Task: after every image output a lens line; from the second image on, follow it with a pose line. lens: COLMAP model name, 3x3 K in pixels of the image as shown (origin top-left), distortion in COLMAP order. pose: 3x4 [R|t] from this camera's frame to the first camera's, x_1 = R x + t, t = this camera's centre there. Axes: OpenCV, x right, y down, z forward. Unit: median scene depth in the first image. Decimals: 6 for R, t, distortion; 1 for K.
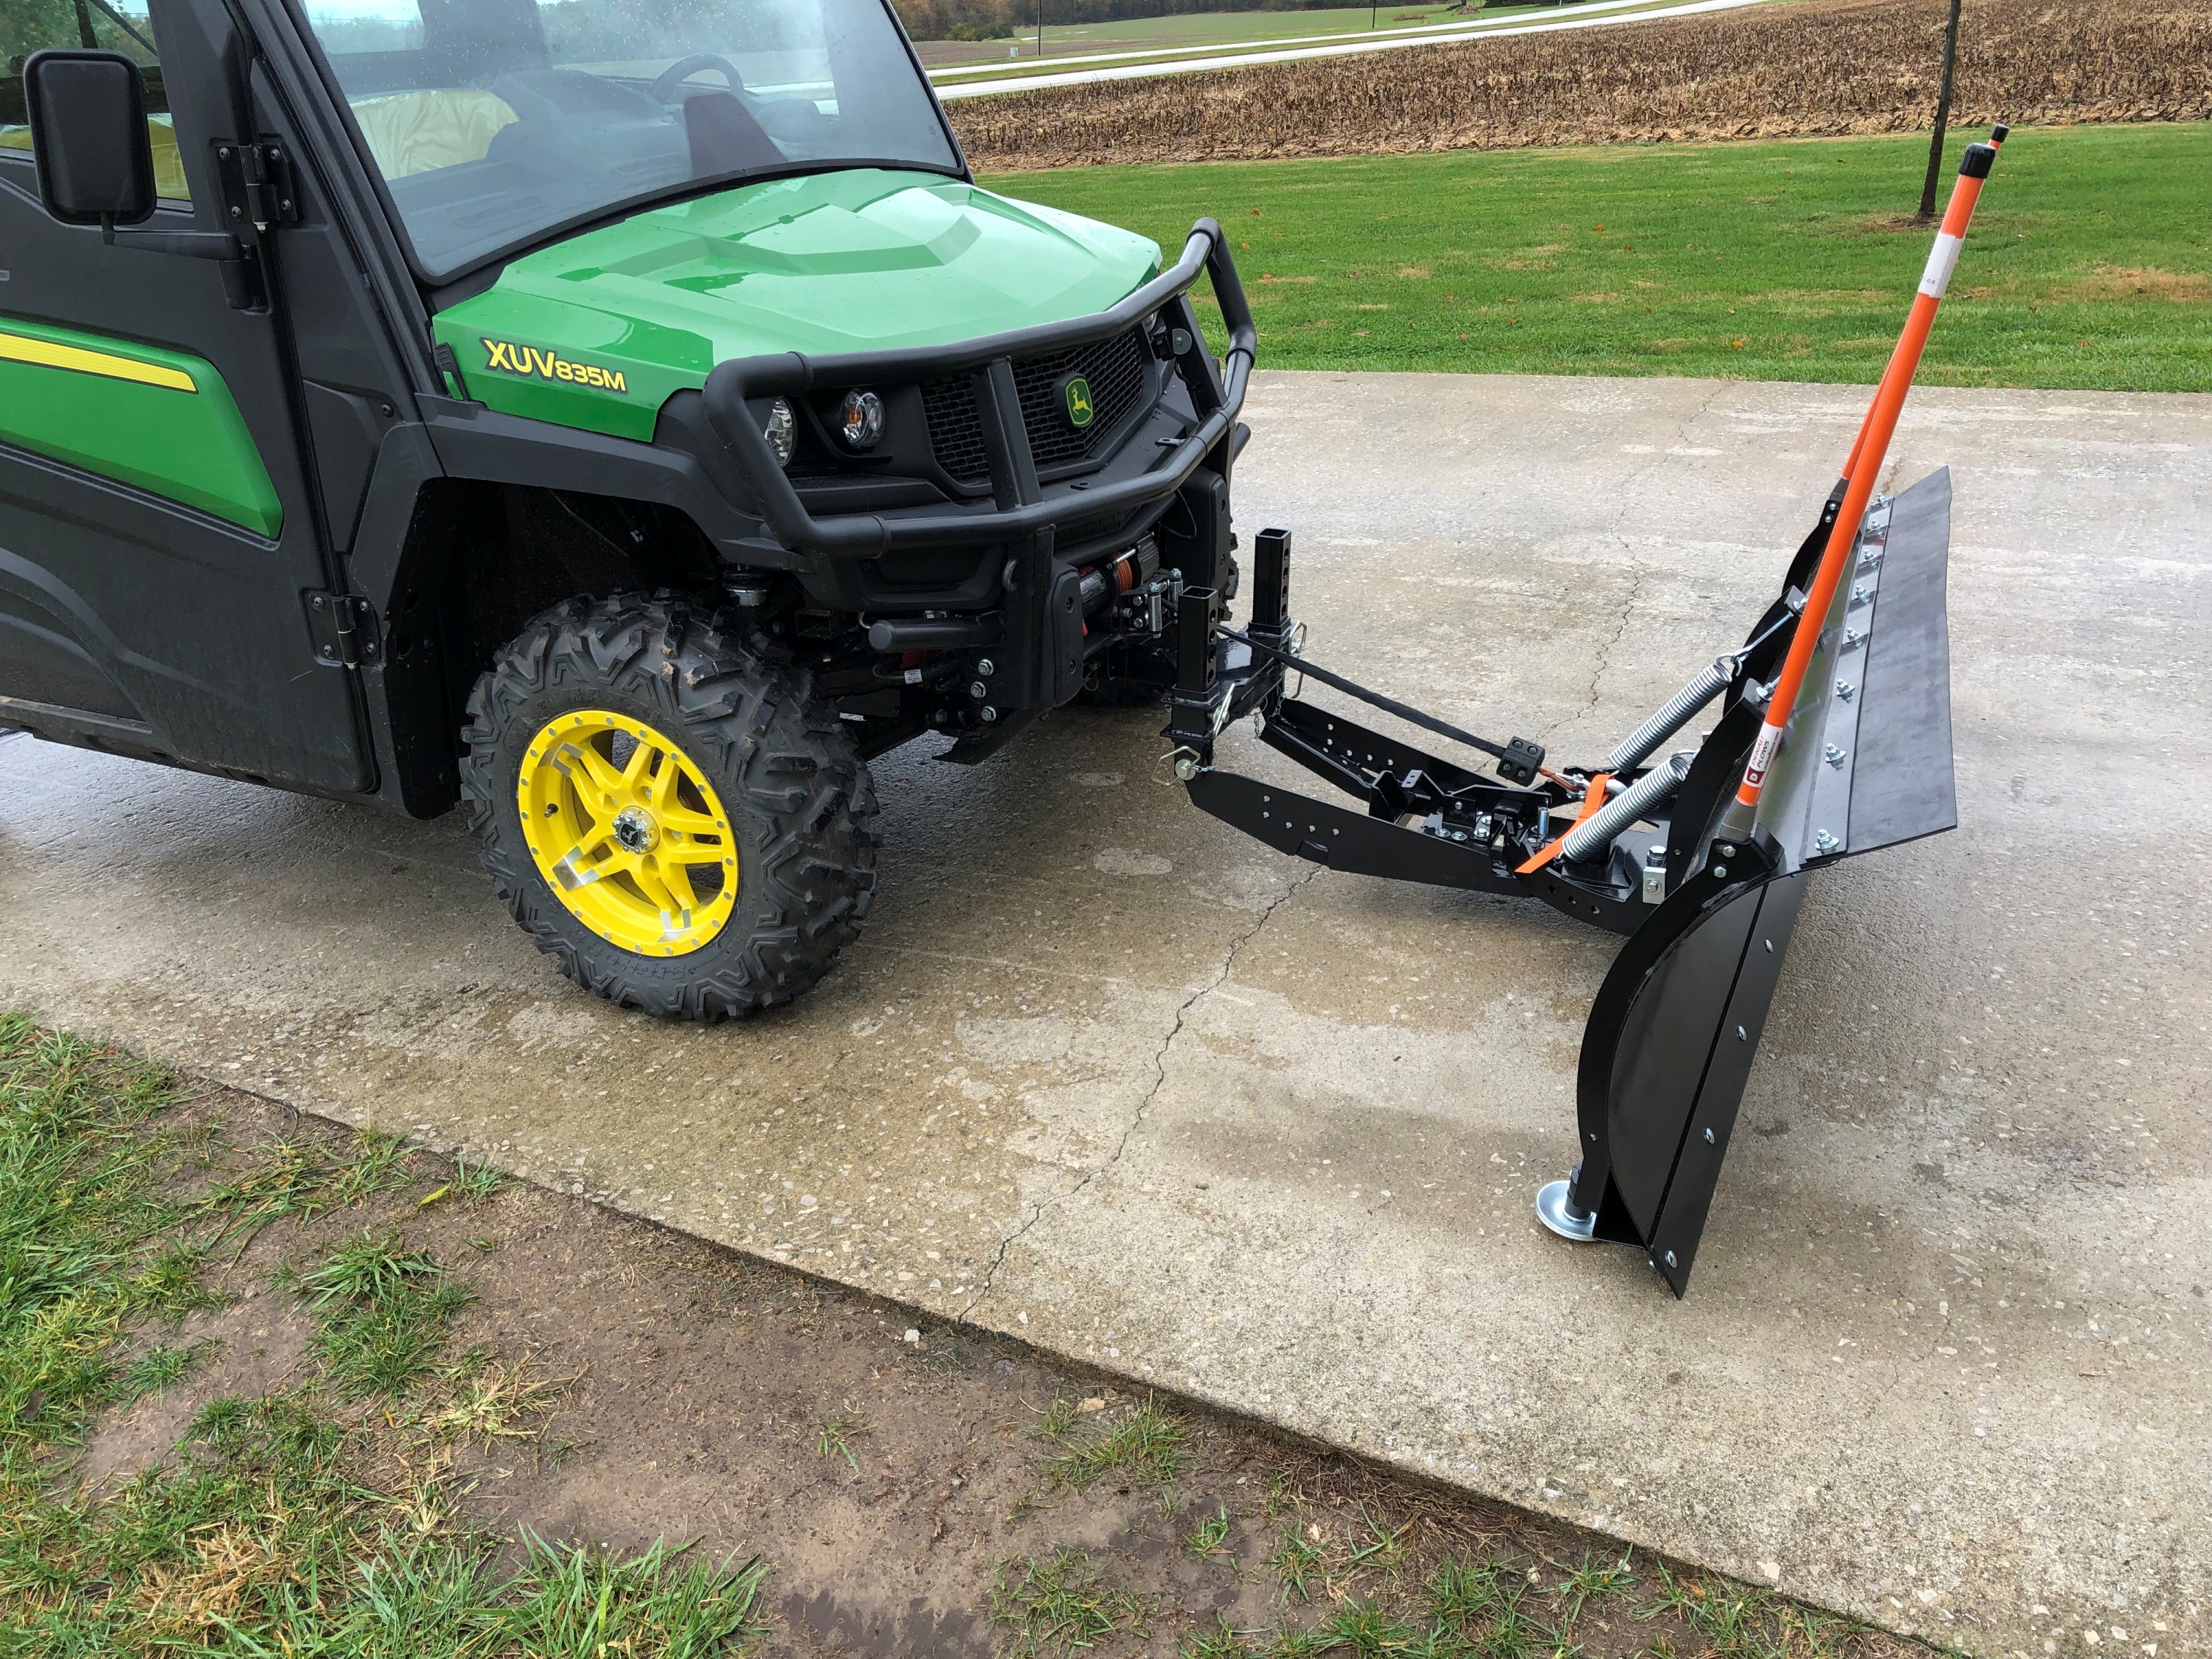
lens RADIAL K [[1771.8, 0, 1098.8], [0, 1771.8, 1074.4], [0, 0, 1]] dist [-0.043512, 0.053009]
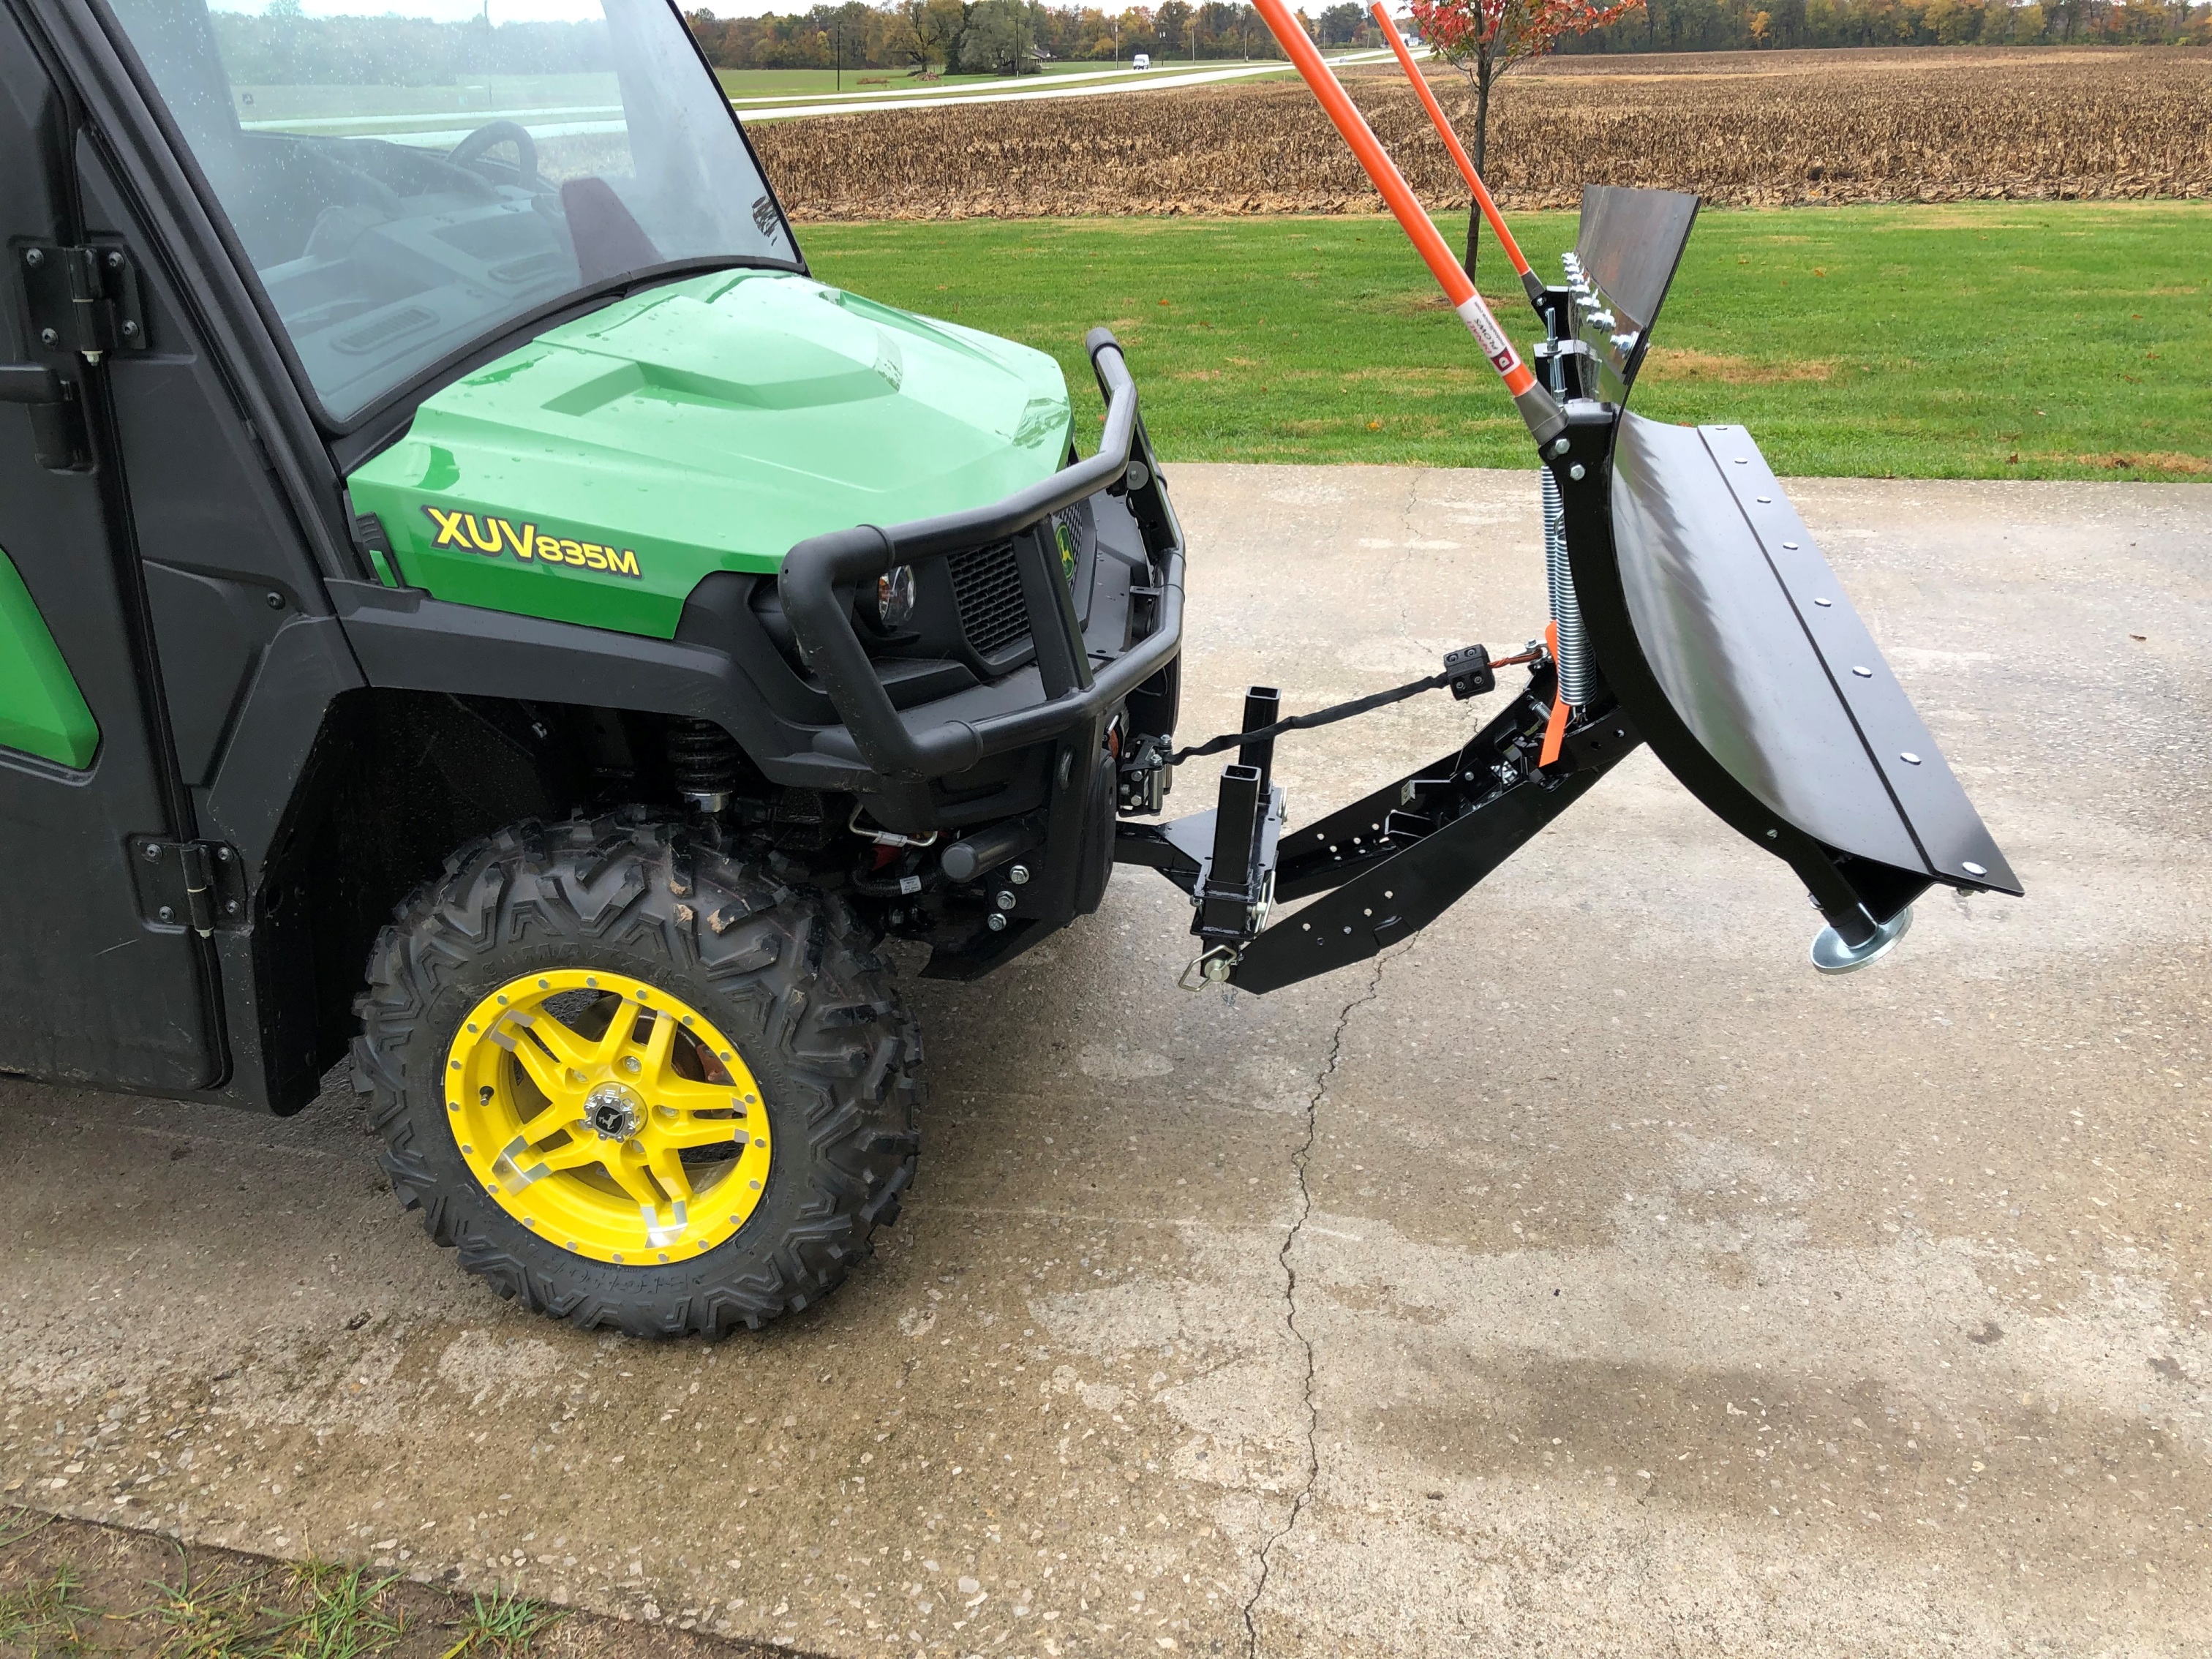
lens RADIAL K [[1782.7, 0, 1103.9], [0, 1782.7, 1079.3], [0, 0, 1]] dist [0.002171, 0.005996]
pose [[0.963938, -0.094591, 0.248748, -0.249811], [0.102259, 0.994594, -0.018055, -0.116901], [-0.245695, 0.042841, 0.968400, 0.178743]]
